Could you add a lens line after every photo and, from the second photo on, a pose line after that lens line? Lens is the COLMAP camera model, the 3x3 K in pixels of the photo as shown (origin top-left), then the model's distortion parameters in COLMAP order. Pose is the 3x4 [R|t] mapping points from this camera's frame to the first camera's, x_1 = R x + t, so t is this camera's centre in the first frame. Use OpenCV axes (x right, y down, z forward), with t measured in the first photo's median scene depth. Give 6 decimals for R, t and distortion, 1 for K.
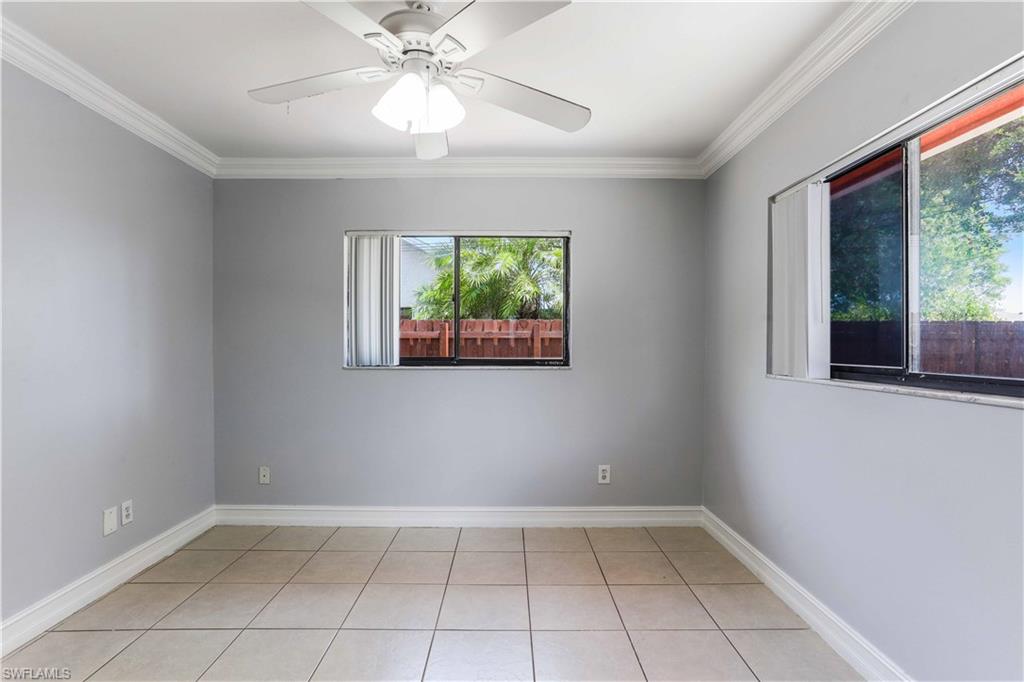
lens RADIAL K [[495.4, 0, 516.6], [0, 495.4, 355.5], [0, 0, 1]] dist [-0.043281, 0.026762]
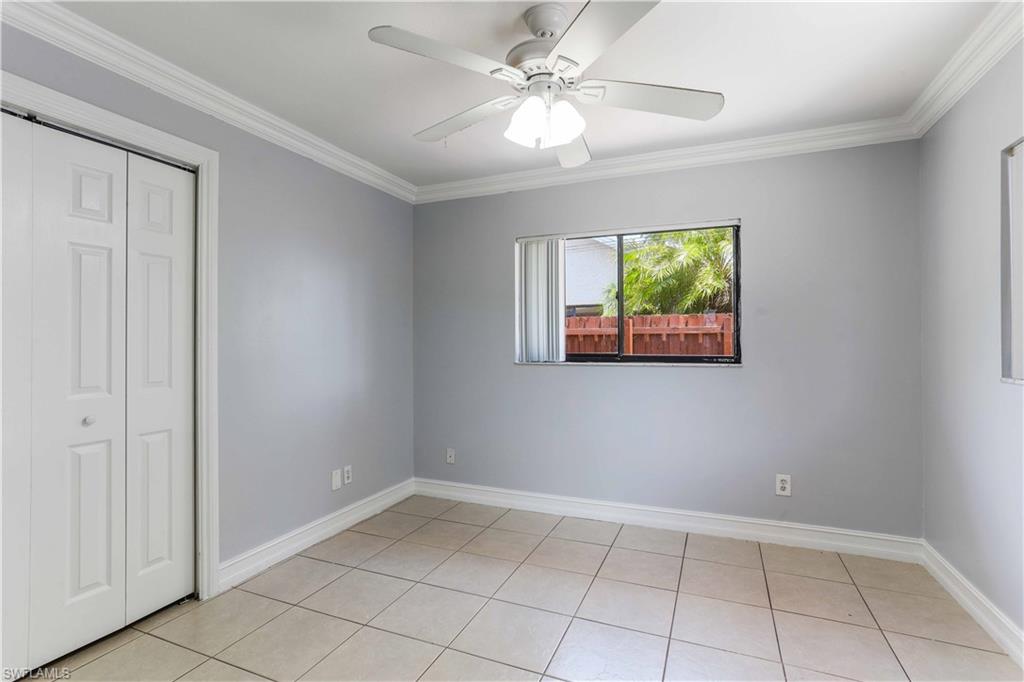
lens RADIAL K [[495.4, 0, 521.6], [0, 495.4, 339.8], [0, 0, 1]] dist [-0.043281, 0.026762]
pose [[0.919041, -0.006433, -0.394109, 0.103729], [-0.002582, 0.999747, -0.022339, -0.002322], [0.394153, 0.021548, 0.918792, -0.007233]]
